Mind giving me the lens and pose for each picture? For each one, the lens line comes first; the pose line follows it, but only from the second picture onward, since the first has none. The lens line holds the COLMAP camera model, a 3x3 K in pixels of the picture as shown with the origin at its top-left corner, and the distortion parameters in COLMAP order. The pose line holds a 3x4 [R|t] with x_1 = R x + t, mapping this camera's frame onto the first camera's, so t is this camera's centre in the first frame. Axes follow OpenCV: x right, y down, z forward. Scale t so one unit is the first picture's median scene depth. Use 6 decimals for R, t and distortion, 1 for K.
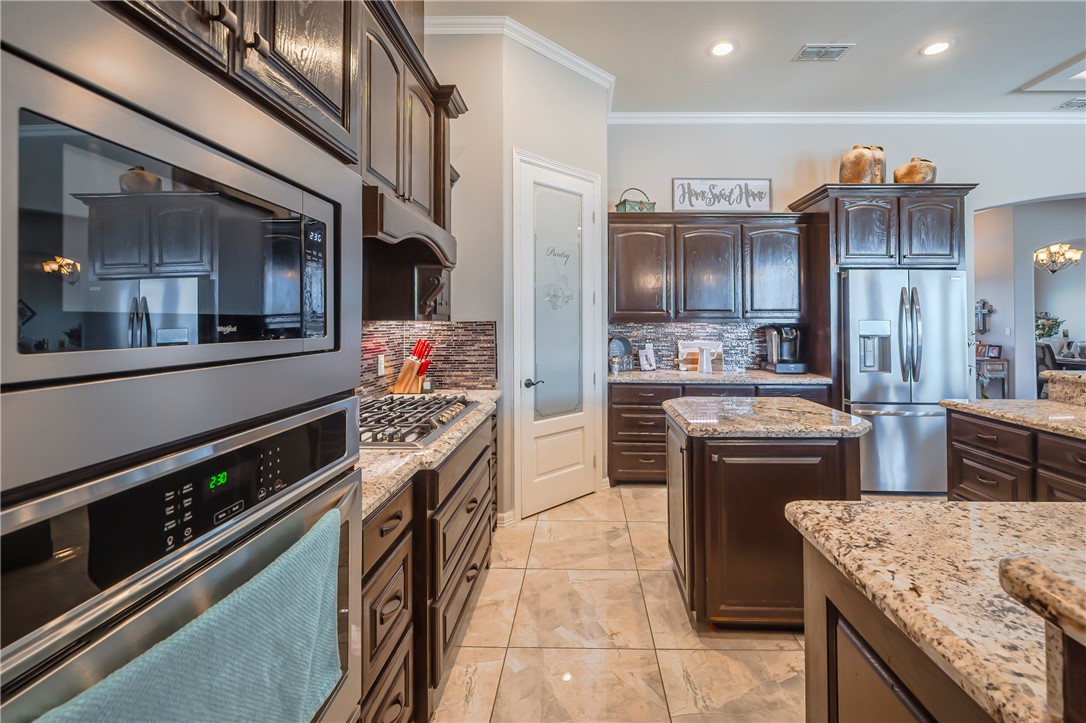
lens RADIAL K [[448.4, 0, 587.8], [0, 448.4, 314.6], [0, 0, 1]] dist [-0.004754, 0.000285]
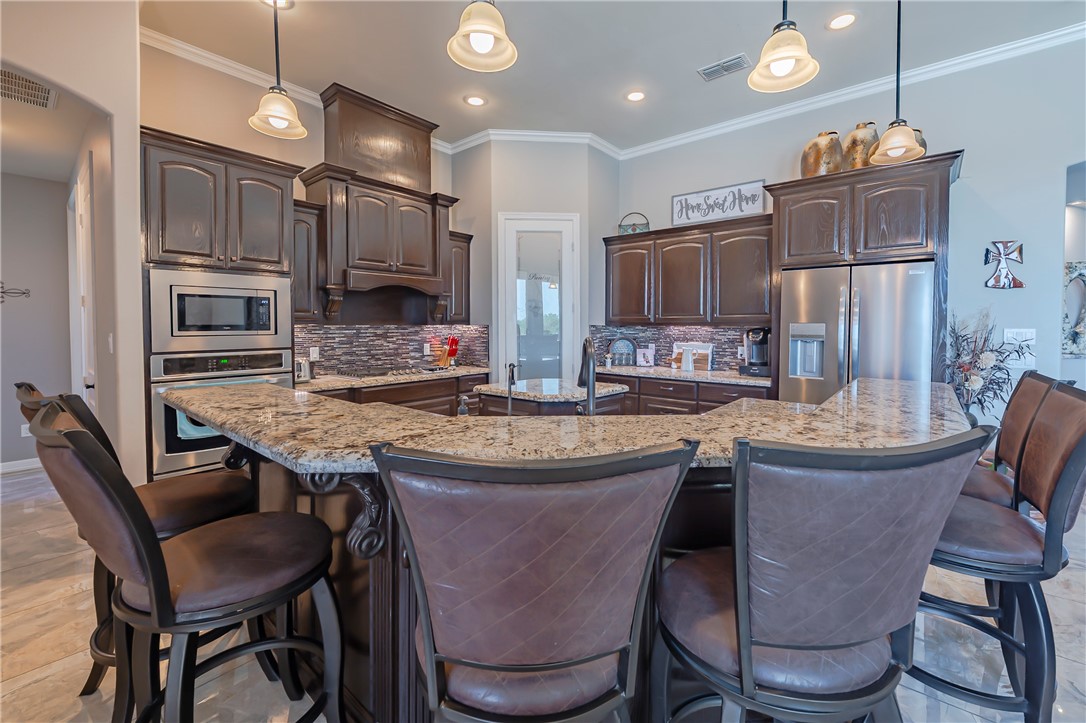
lens RADIAL K [[448.4, 0, 534.5], [0, 448.4, 349.3], [0, 0, 1]] dist [-0.004754, 0.000285]
pose [[0.779211, 0.028035, -0.626134, 0.639957], [0.010710, 0.998258, 0.058025, 0.007147], [0.626670, -0.051919, 0.777553, -0.101759]]
